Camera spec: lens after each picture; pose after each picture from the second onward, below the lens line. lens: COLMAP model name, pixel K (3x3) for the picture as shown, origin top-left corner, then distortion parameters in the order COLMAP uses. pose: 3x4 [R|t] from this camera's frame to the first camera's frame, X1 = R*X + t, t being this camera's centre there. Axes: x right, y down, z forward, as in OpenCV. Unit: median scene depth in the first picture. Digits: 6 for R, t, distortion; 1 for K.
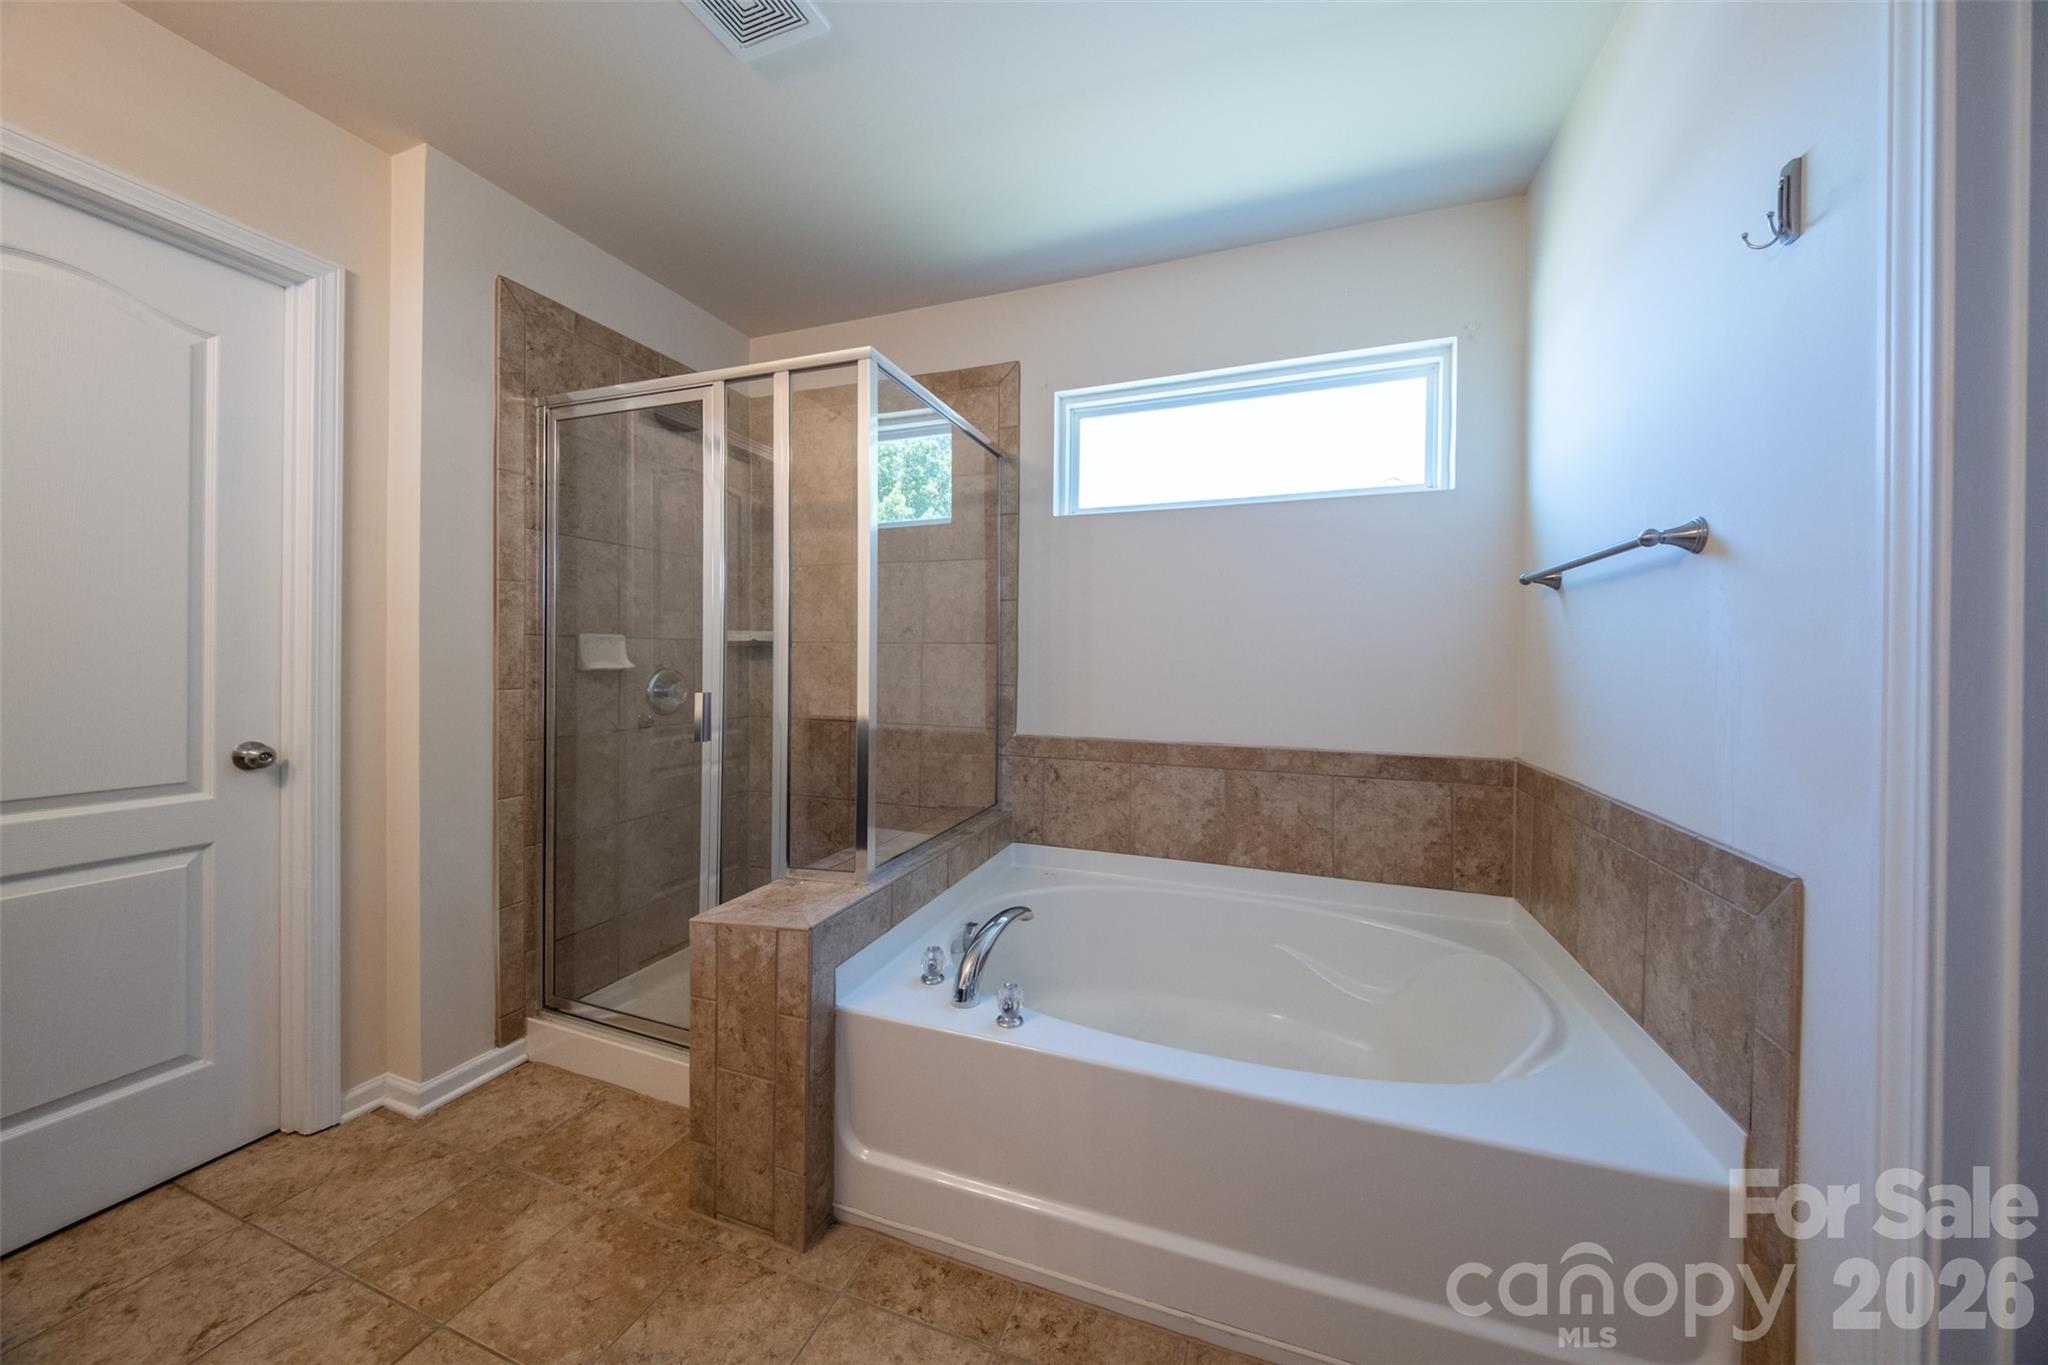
lens RADIAL K [[703.8, 0, 1022.2], [0, 703.8, 656.0], [0, 0, 1]] dist [0.011687, -0.005538]
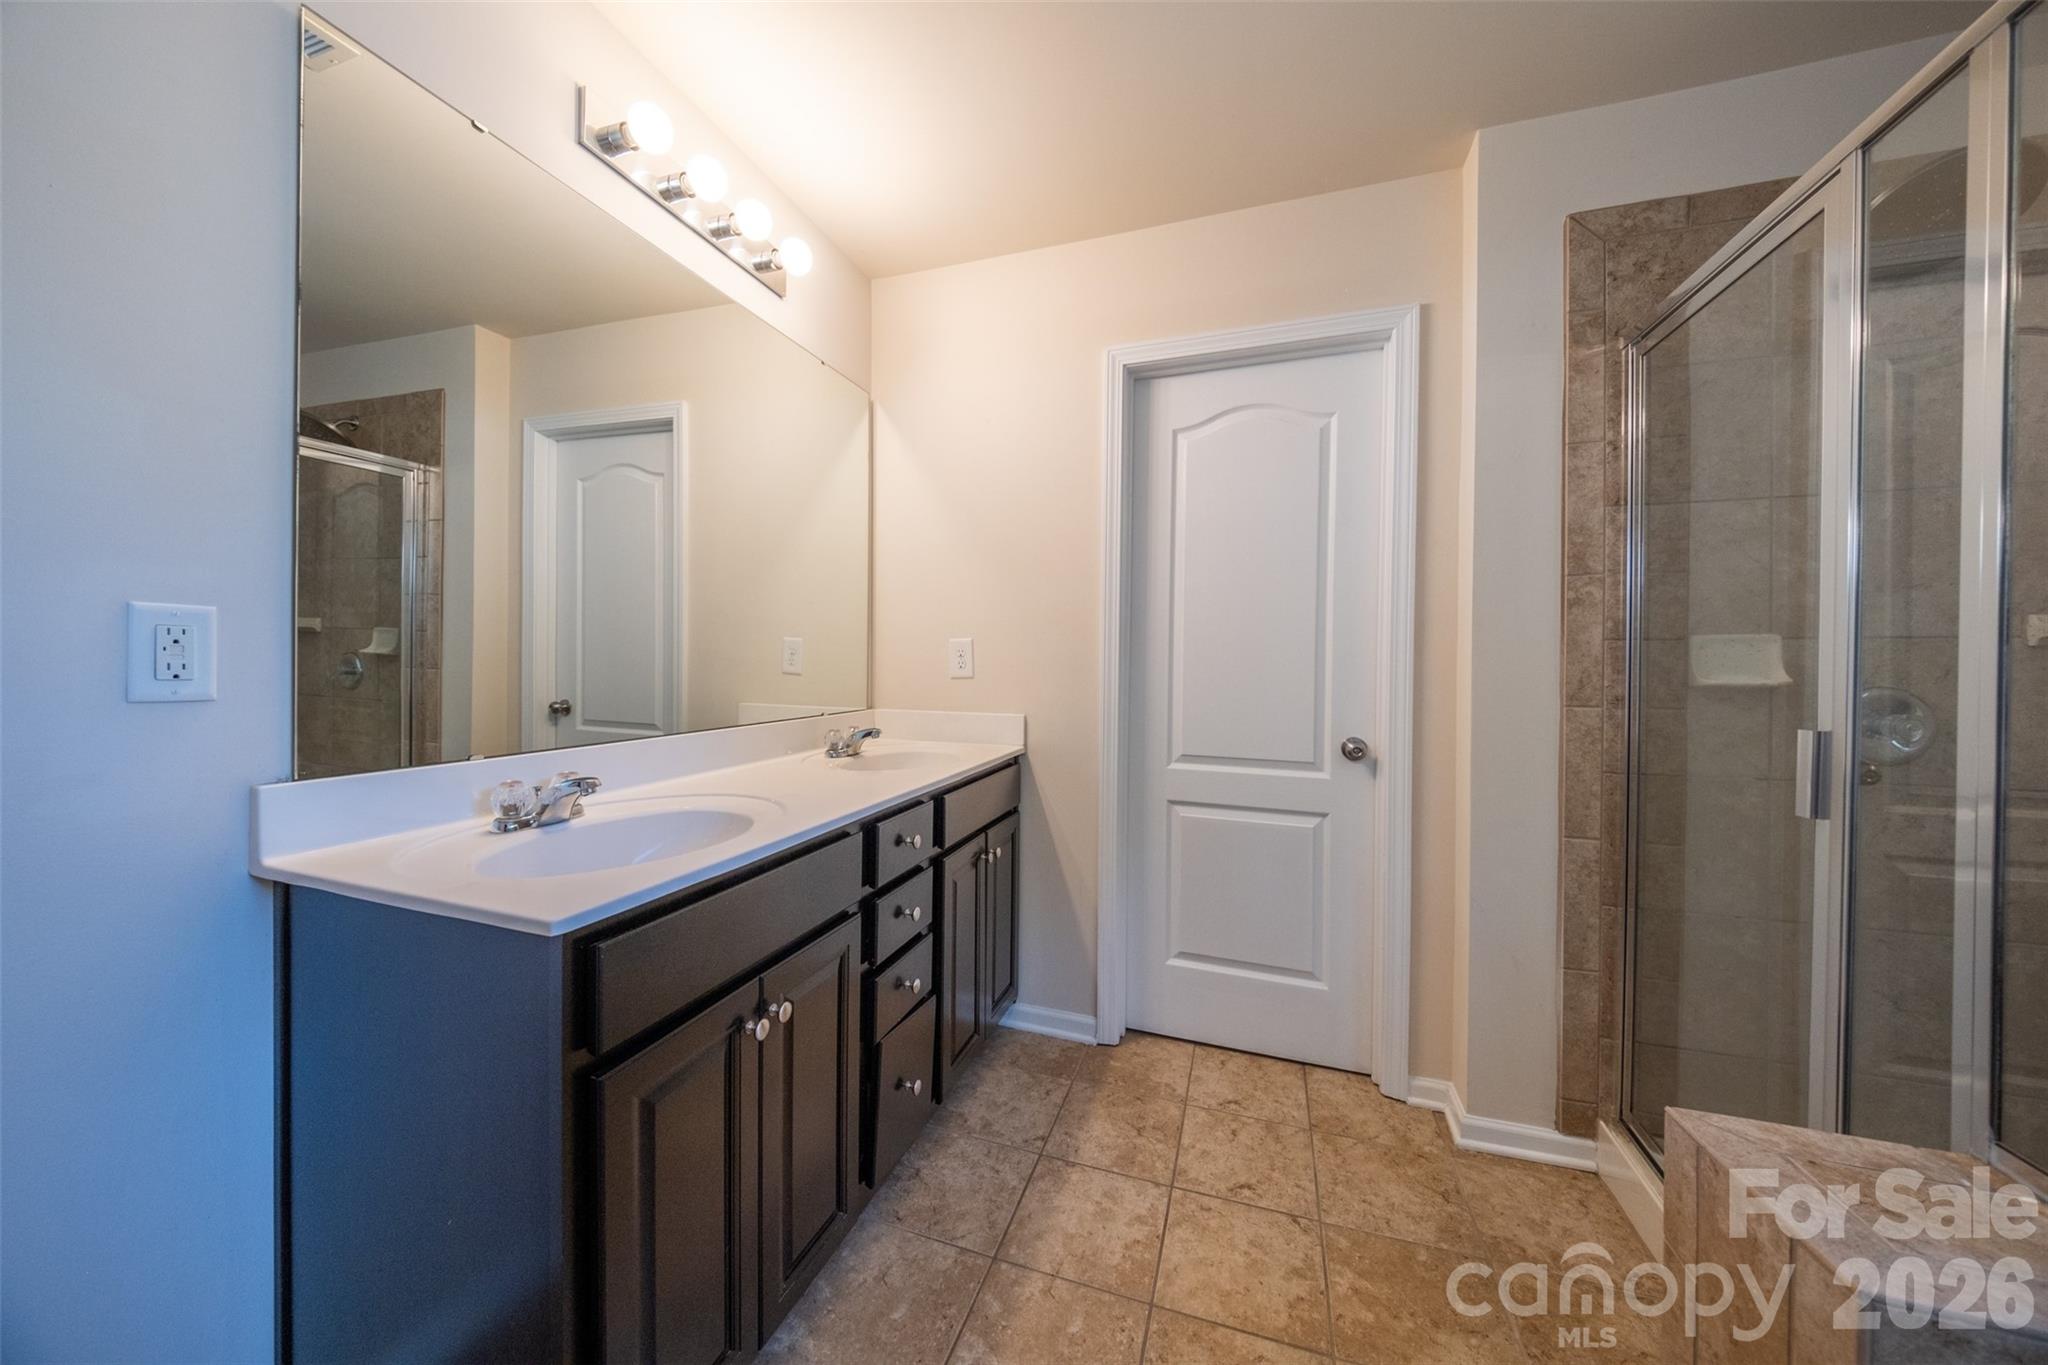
lens RADIAL K [[701.3, 0, 1021.0], [0, 701.3, 663.0], [0, 0, 1]] dist [0.043334, -0.026719]
pose [[0.027943, -0.006778, -0.999587, 0.090856], [-0.000722, 0.999977, -0.006801, 0.002465], [0.999609, 0.000912, 0.027938, 0.335760]]
